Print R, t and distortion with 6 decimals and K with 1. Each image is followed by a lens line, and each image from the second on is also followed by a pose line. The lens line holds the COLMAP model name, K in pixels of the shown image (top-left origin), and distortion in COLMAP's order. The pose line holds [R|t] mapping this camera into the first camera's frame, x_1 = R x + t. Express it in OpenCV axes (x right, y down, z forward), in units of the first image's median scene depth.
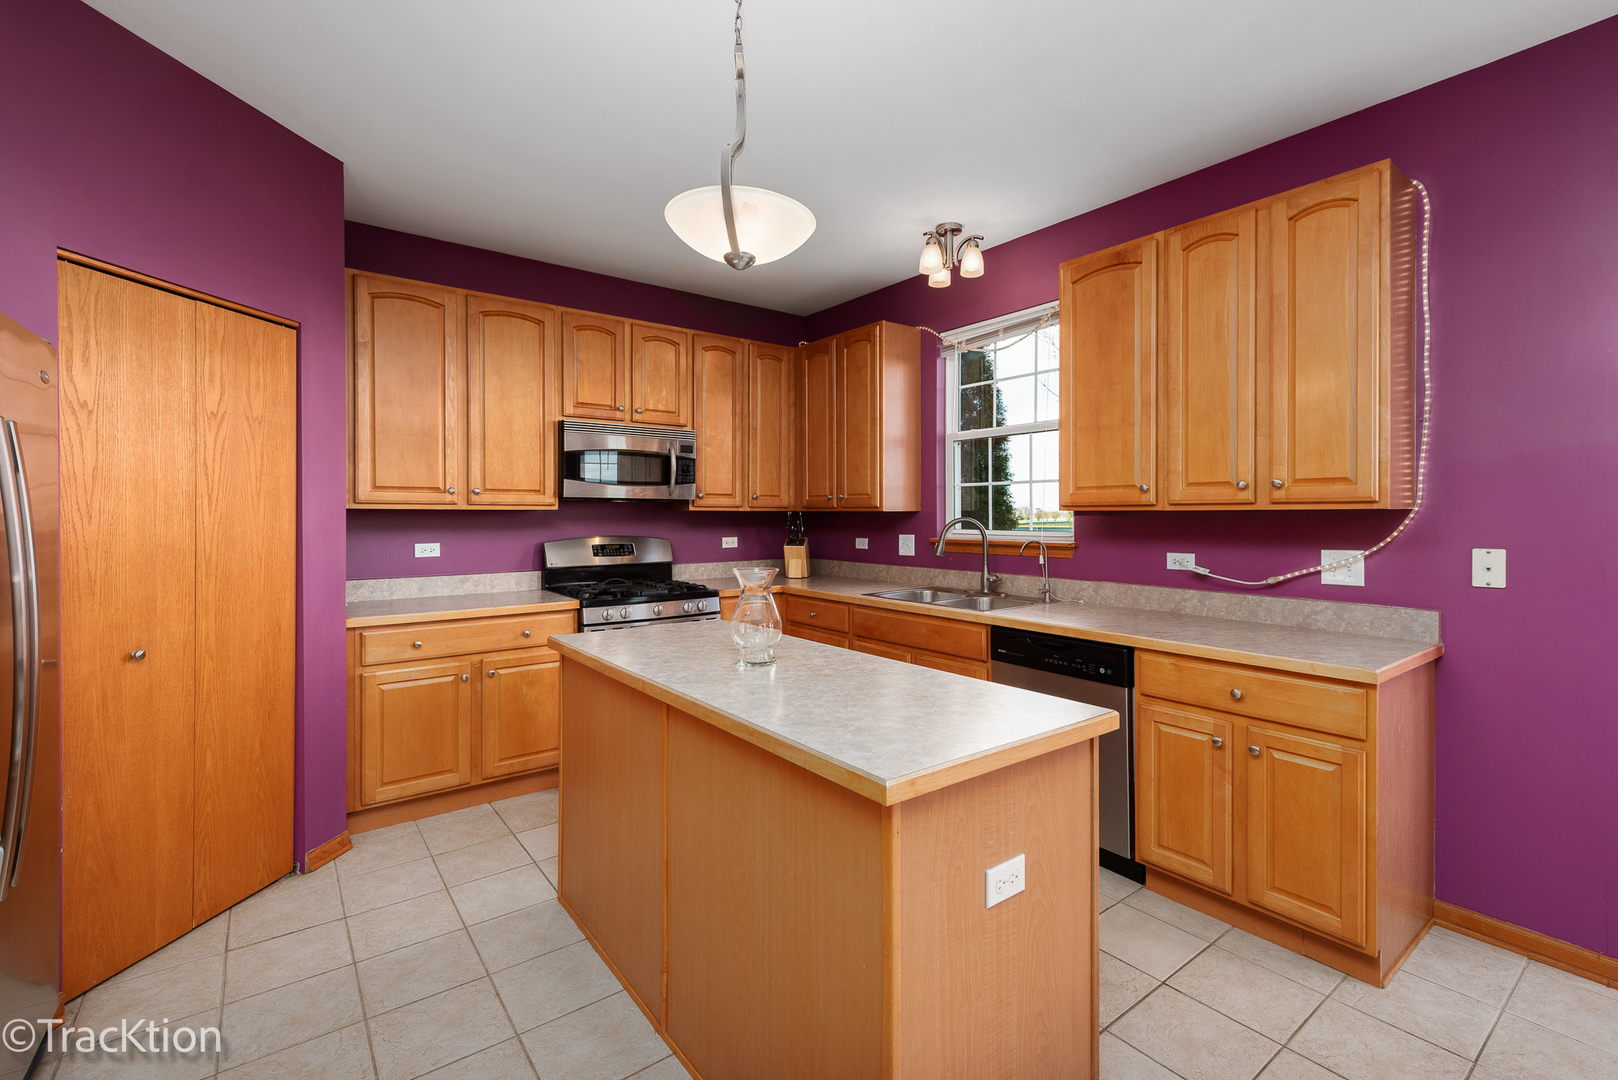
lens RADIAL K [[716.0, 0, 815.6], [0, 716.0, 519.5], [0, 0, 1]] dist [0.003518, 0.000060]
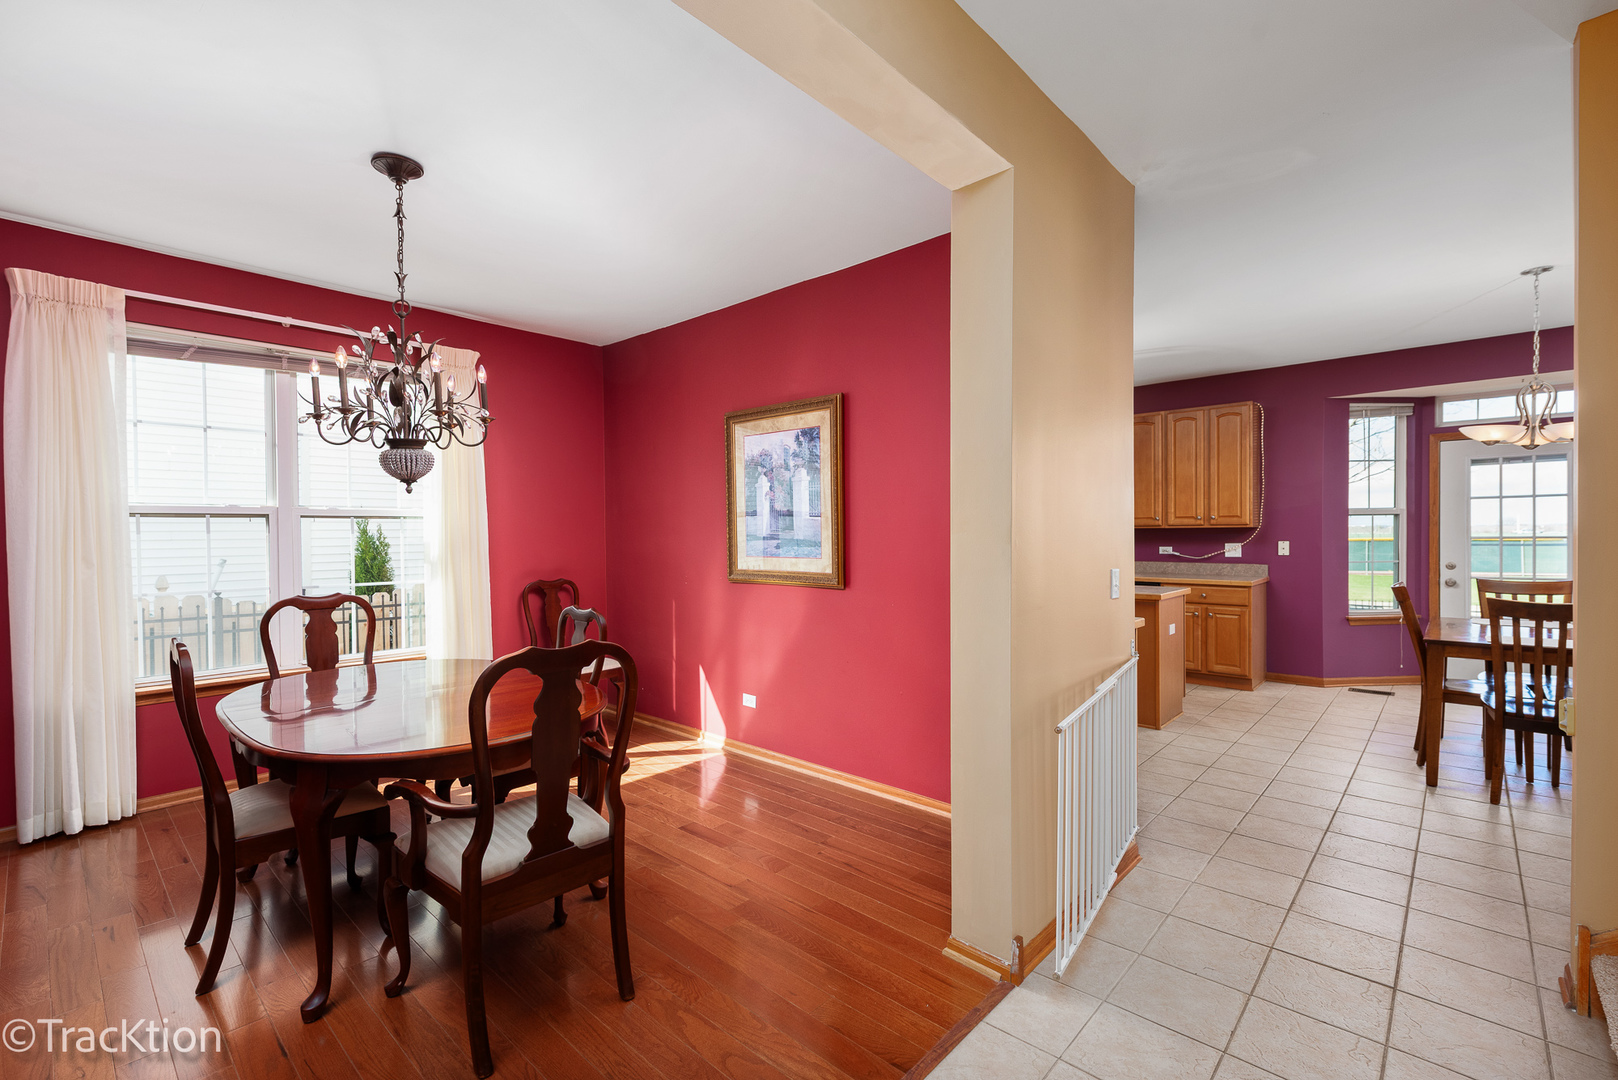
lens RADIAL K [[721.3, 0, 809.0], [0, 721.3, 540.0], [0, 0, 1]] dist [0.002747, -0.000056]
pose [[0.984563, -0.010415, 0.174720, -0.928067], [0.009329, 0.999932, 0.007032, -0.000499], [-0.174782, -0.005293, 0.984593, -0.976707]]
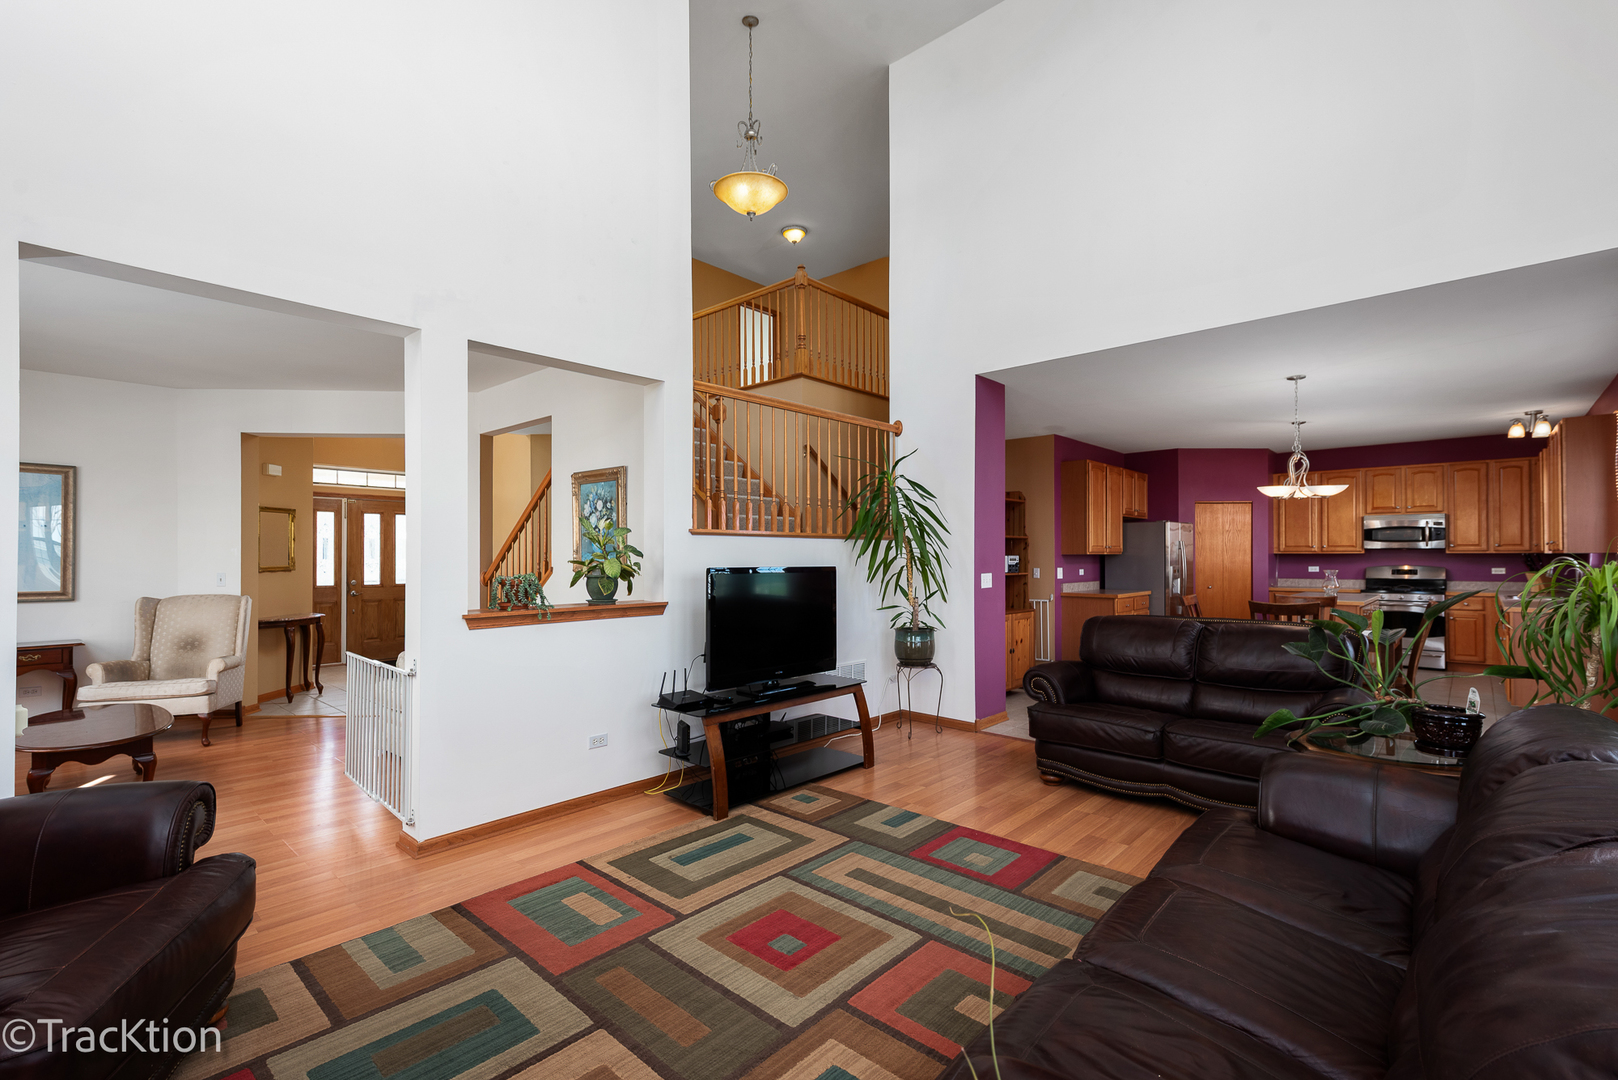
lens RADIAL K [[721.3, 0, 809.0], [0, 721.3, 540.0], [0, 0, 1]] dist [0.002747, -0.000056]
pose [[0.180303, -0.018737, -0.983433, 1.935017], [-0.004524, 0.999792, -0.019879, -0.002116], [0.983601, 0.008034, 0.180181, -1.445827]]
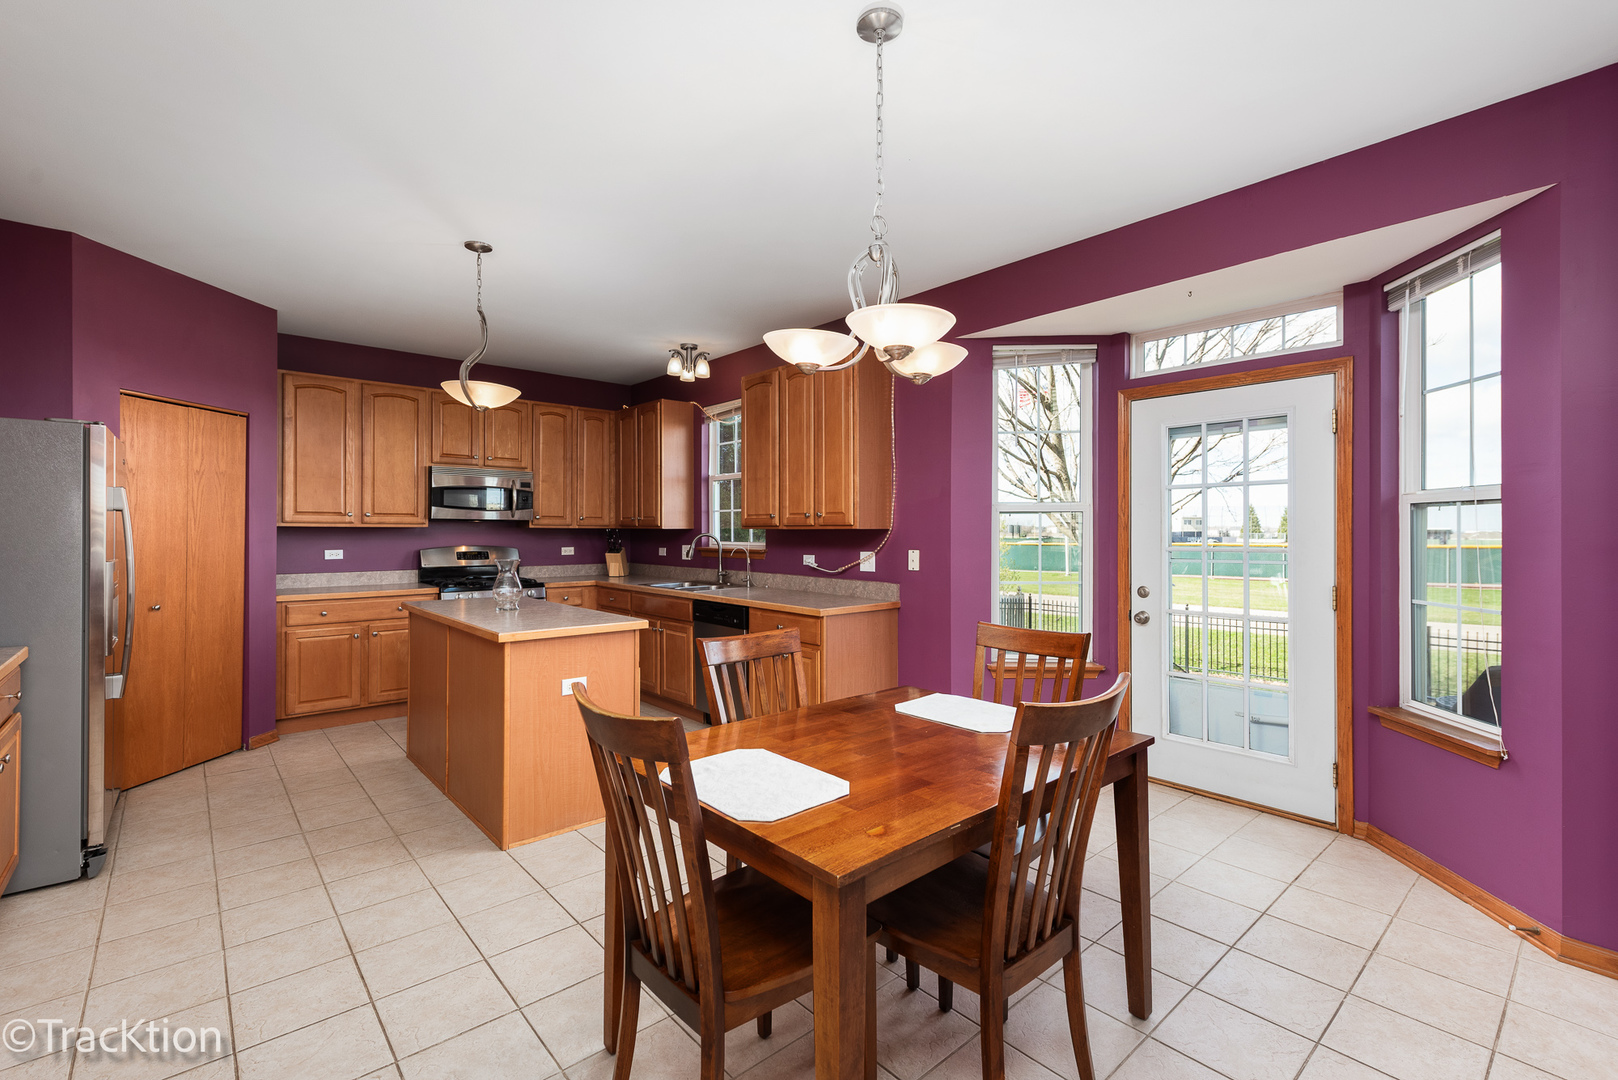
lens RADIAL K [[712.5, 0, 816.5], [0, 712.5, 530.1], [0, 0, 1]] dist [0.000124, -0.000216]
pose [[0.997015, 0.003212, 0.077145, 0.368381], [-0.002567, 0.999961, -0.008460, 0.003313], [-0.077170, 0.008237, 0.996984, -0.590434]]
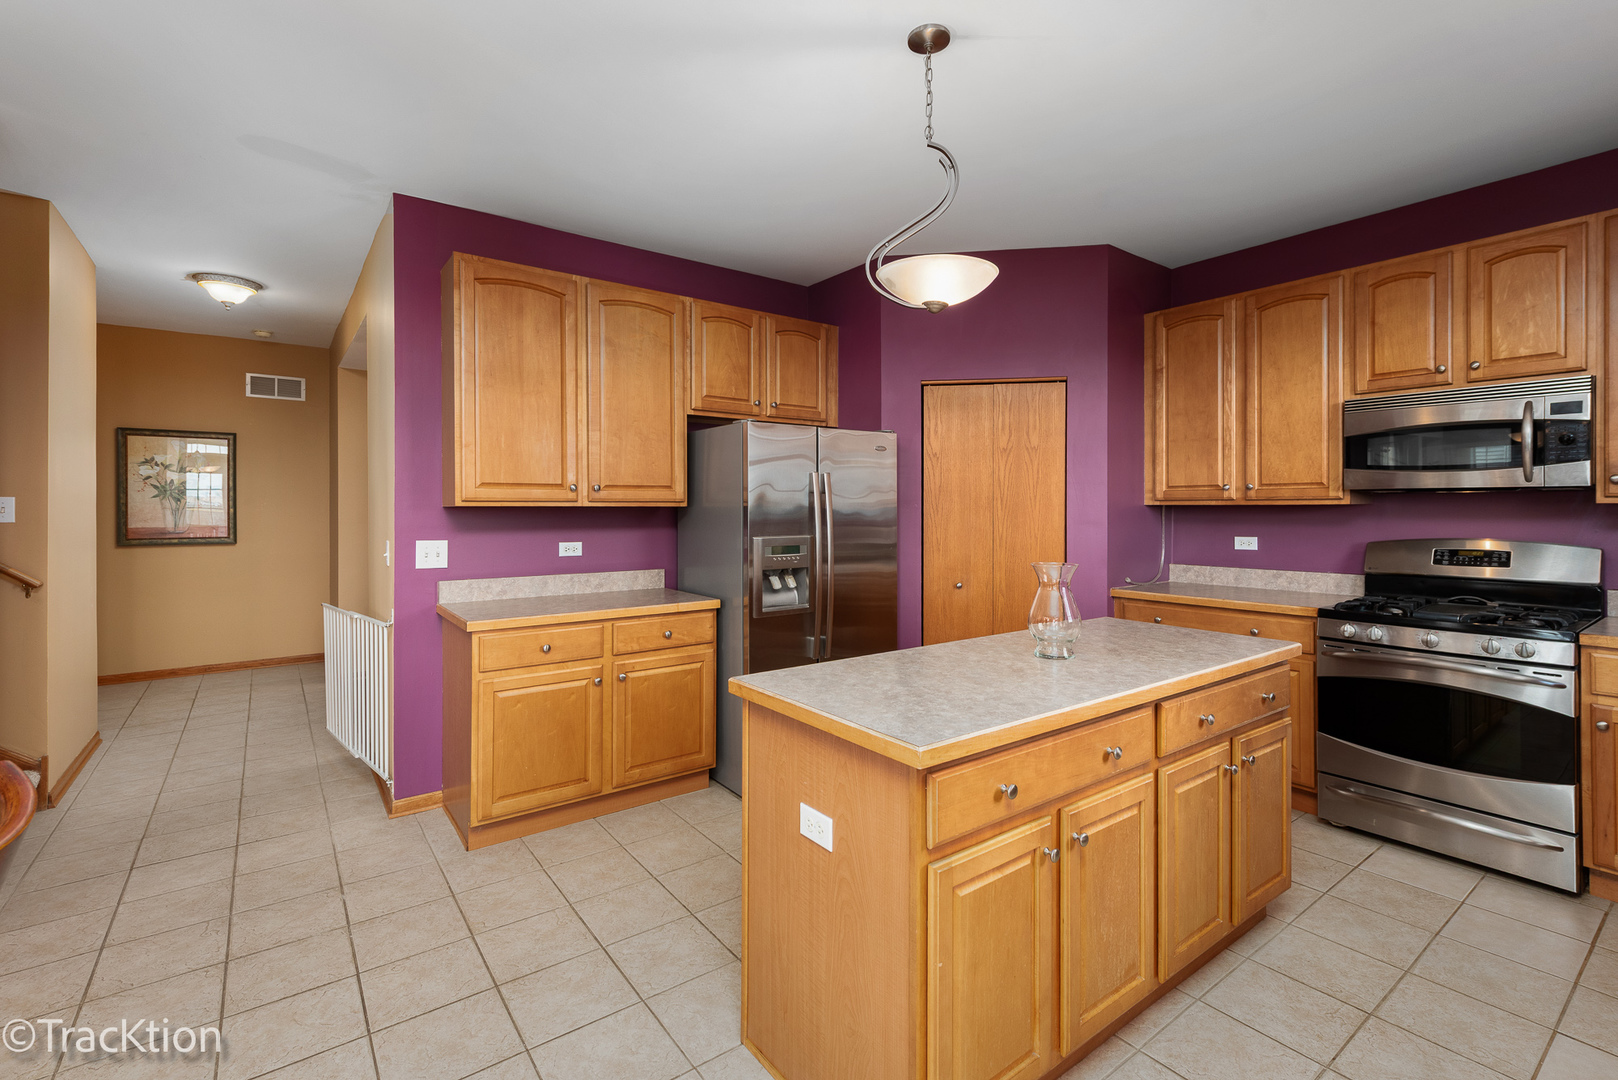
lens RADIAL K [[721.7, 0, 812.8], [0, 721.7, 508.1], [0, 0, 1]] dist [0.002824, 0.000279]
pose [[-0.009238, 0.000570, -0.999957, 0.600363], [-0.005143, 0.999987, 0.000617, -0.007132], [0.999944, 0.005148, -0.009235, 0.416925]]
